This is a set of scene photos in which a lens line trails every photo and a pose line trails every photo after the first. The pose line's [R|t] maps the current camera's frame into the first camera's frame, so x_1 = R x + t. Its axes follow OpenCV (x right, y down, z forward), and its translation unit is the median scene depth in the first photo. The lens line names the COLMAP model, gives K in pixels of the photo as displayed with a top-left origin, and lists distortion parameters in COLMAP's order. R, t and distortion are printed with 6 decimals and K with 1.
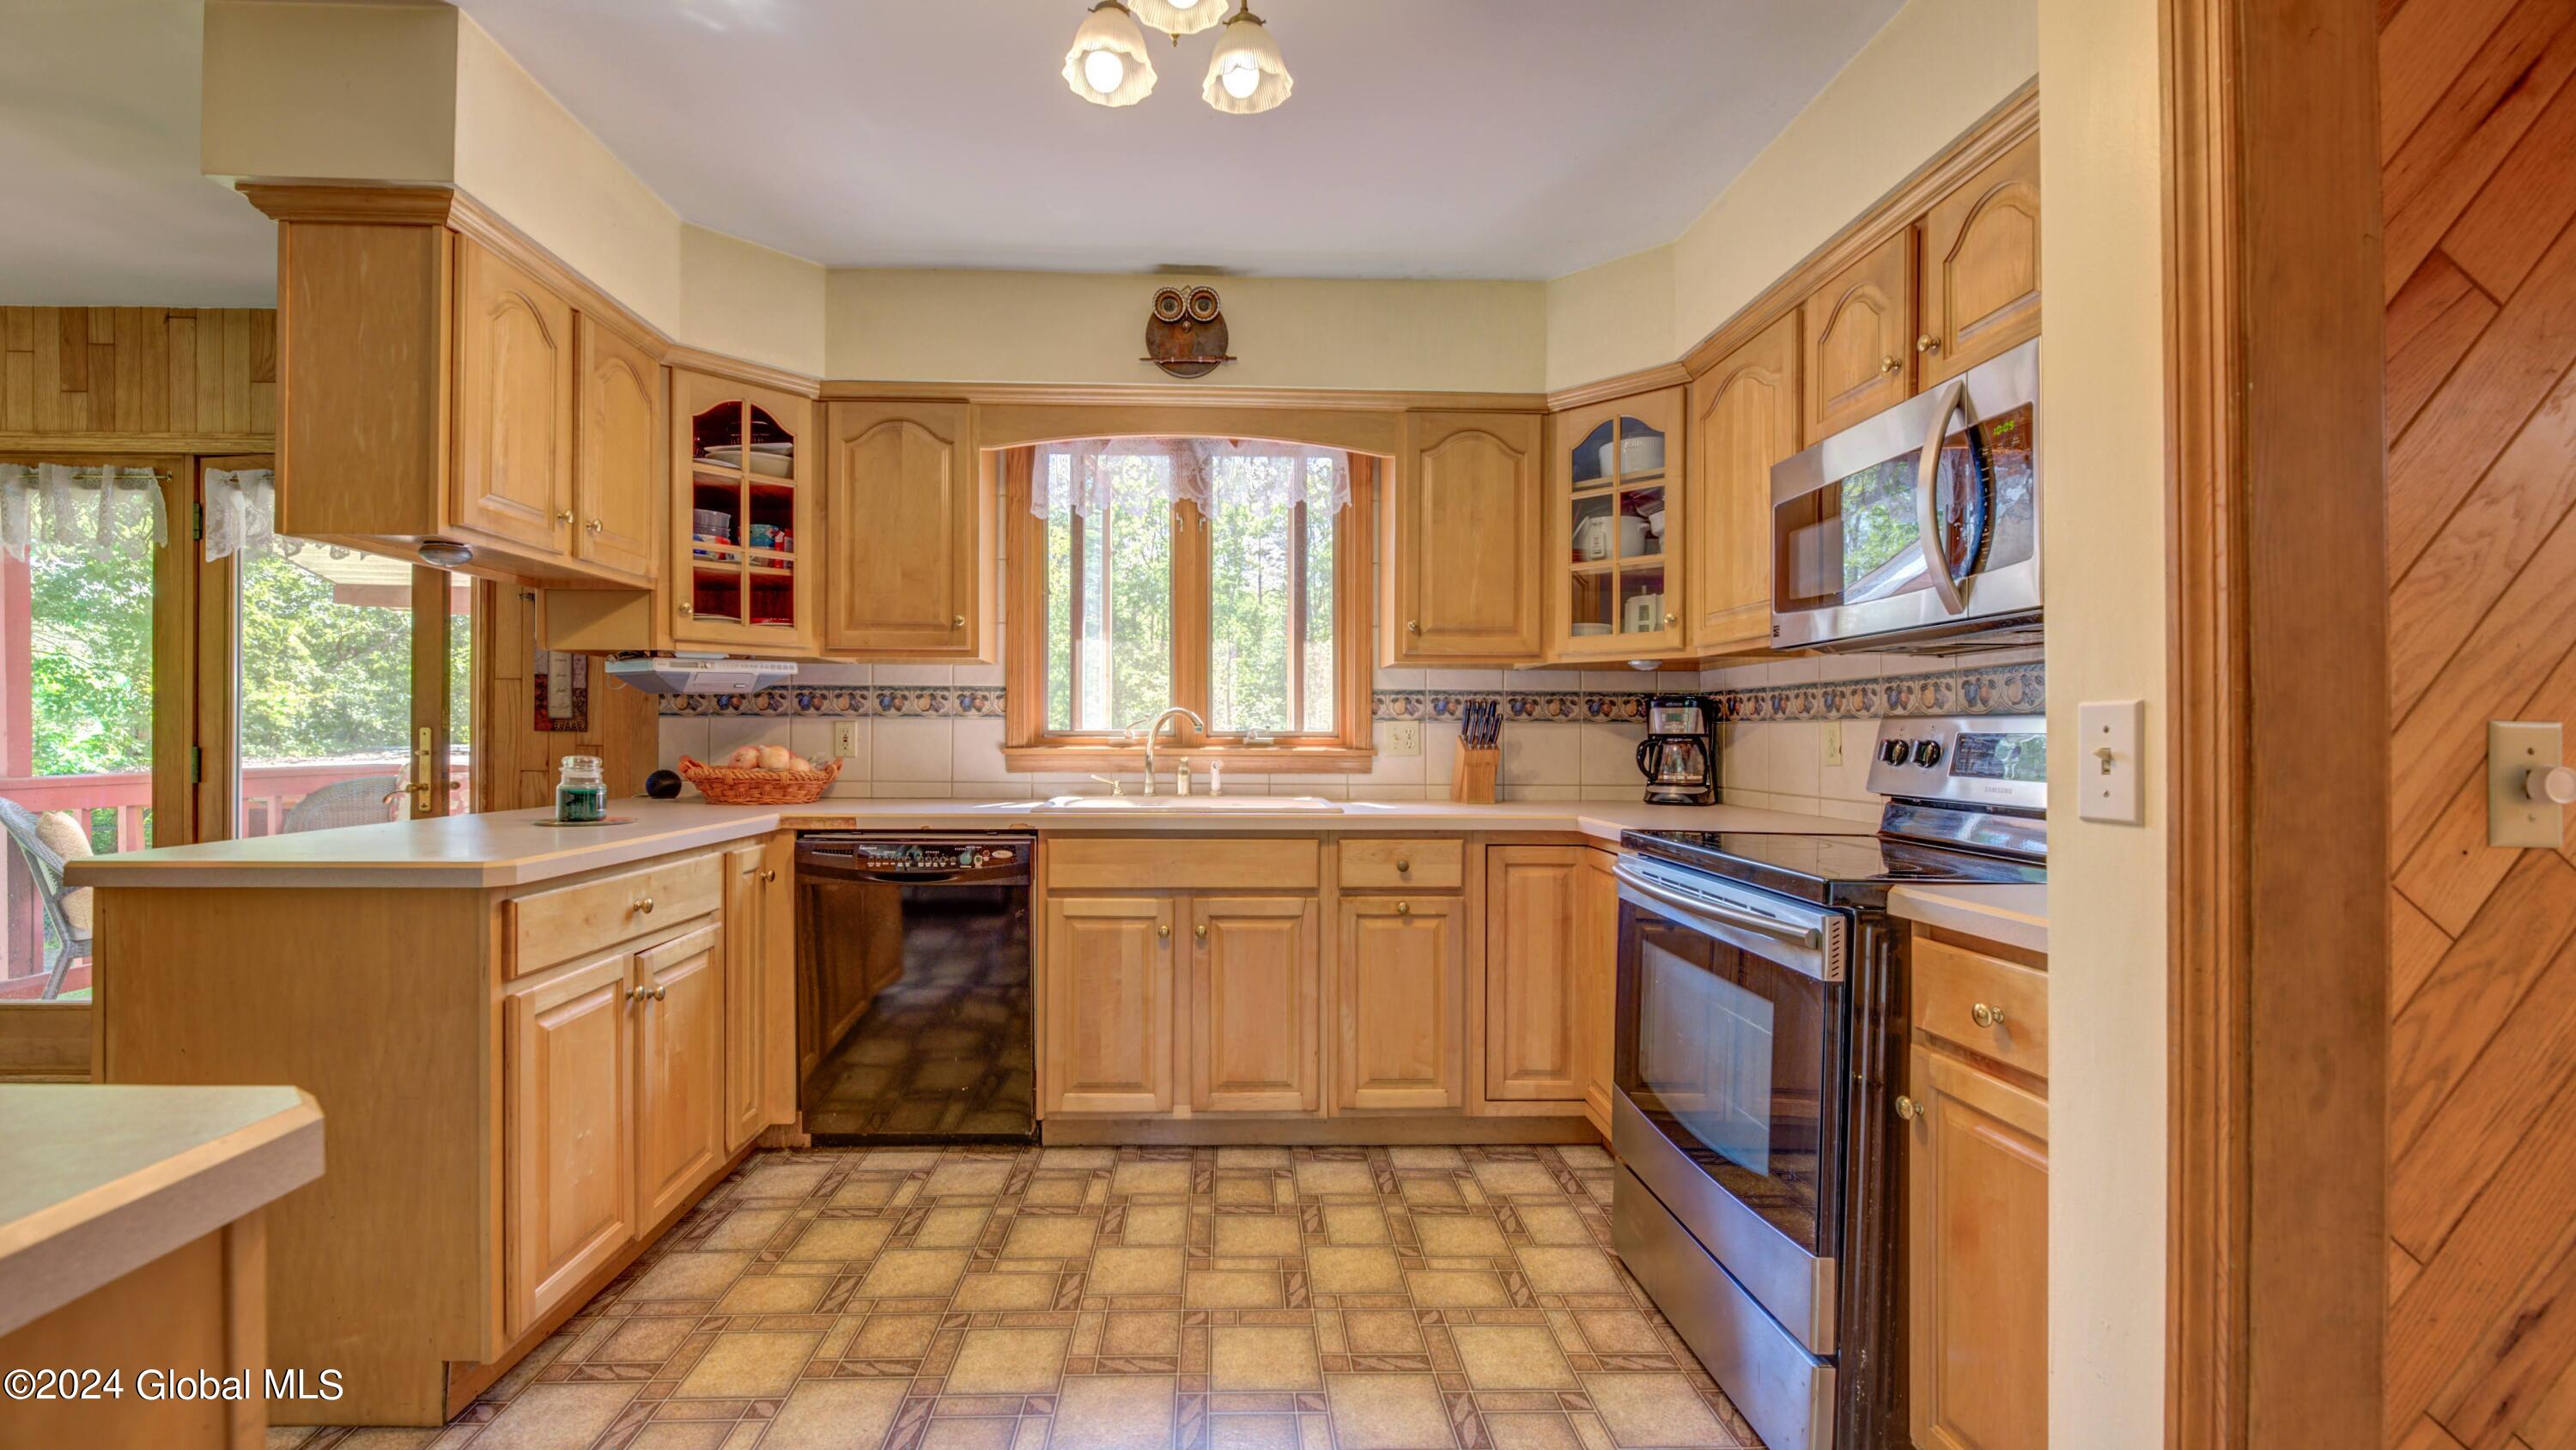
lens RADIAL K [[1064.7, 0, 1279.9], [0, 1064.7, 730.7], [0, 0, 1]] dist [-0.002763, 0.000111]
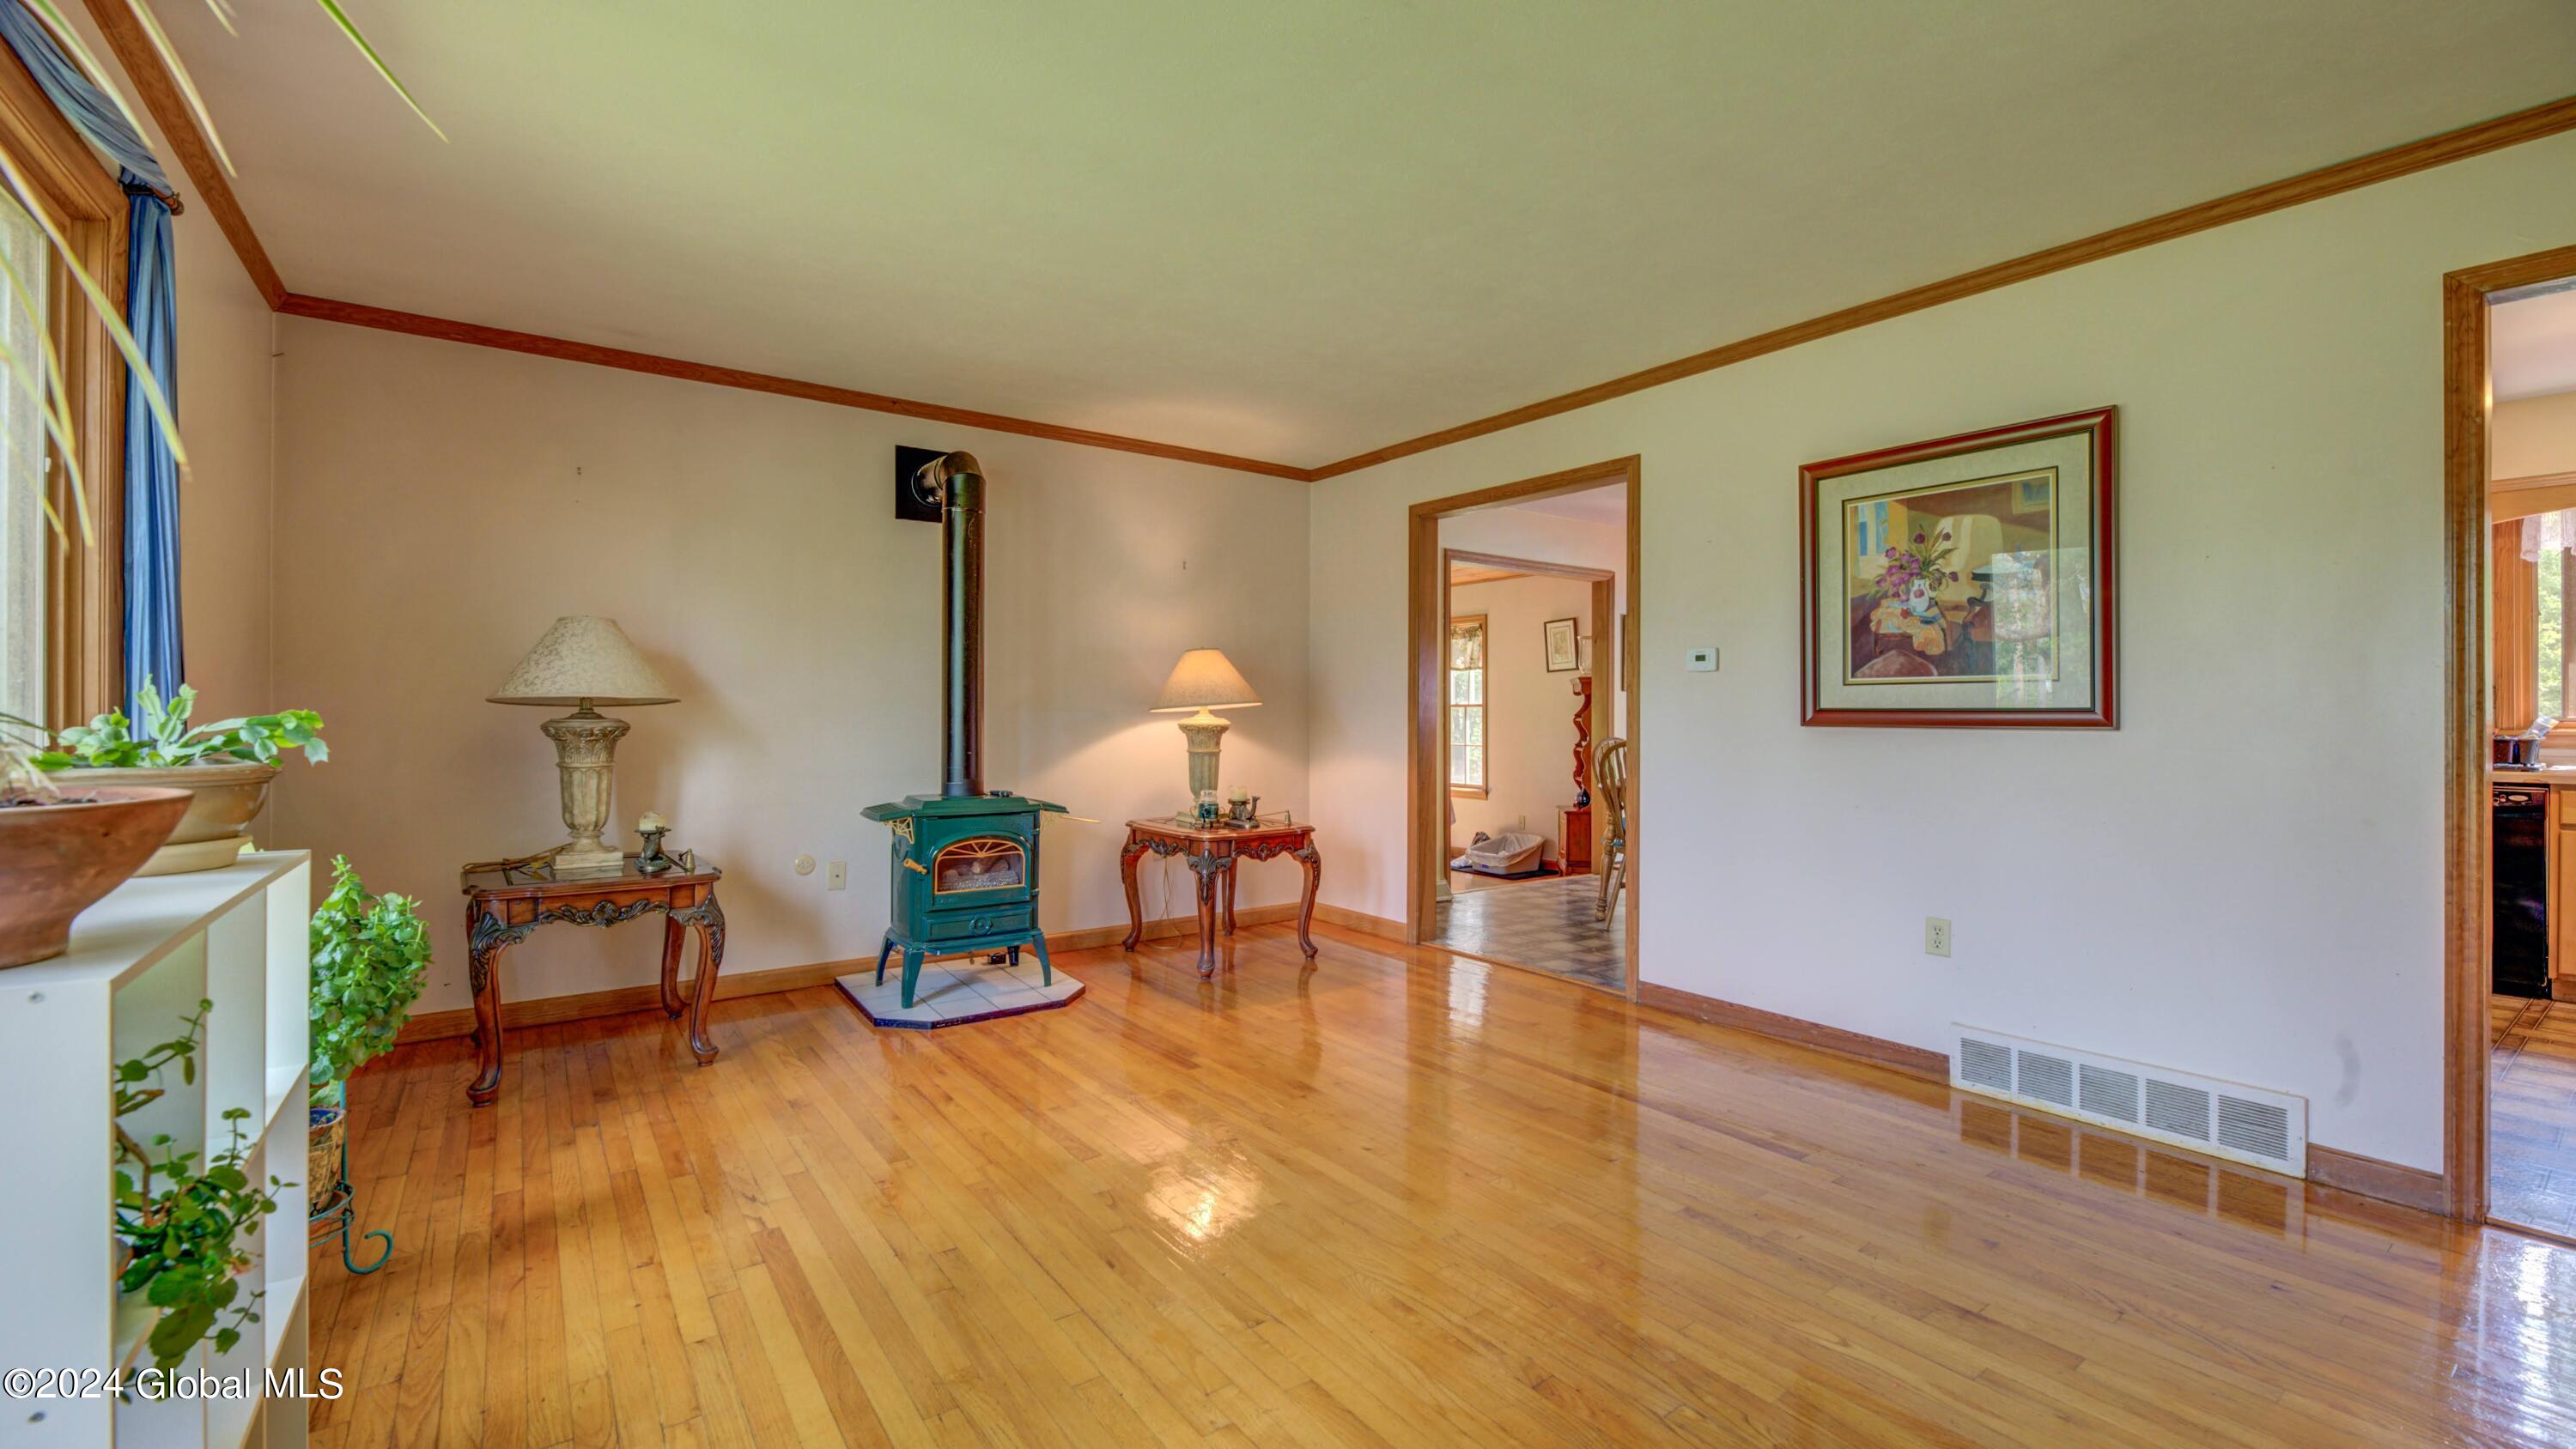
lens RADIAL K [[1064.6, 0, 1289.9], [0, 1064.6, 718.5], [0, 0, 1]] dist [-0.002763, 0.000111]
pose [[0.537539, -0.001598, -0.843238, 0.079799], [0.001589, 0.999998, -0.000882, -0.001649], [0.843238, -0.000866, 0.537540, -1.307594]]
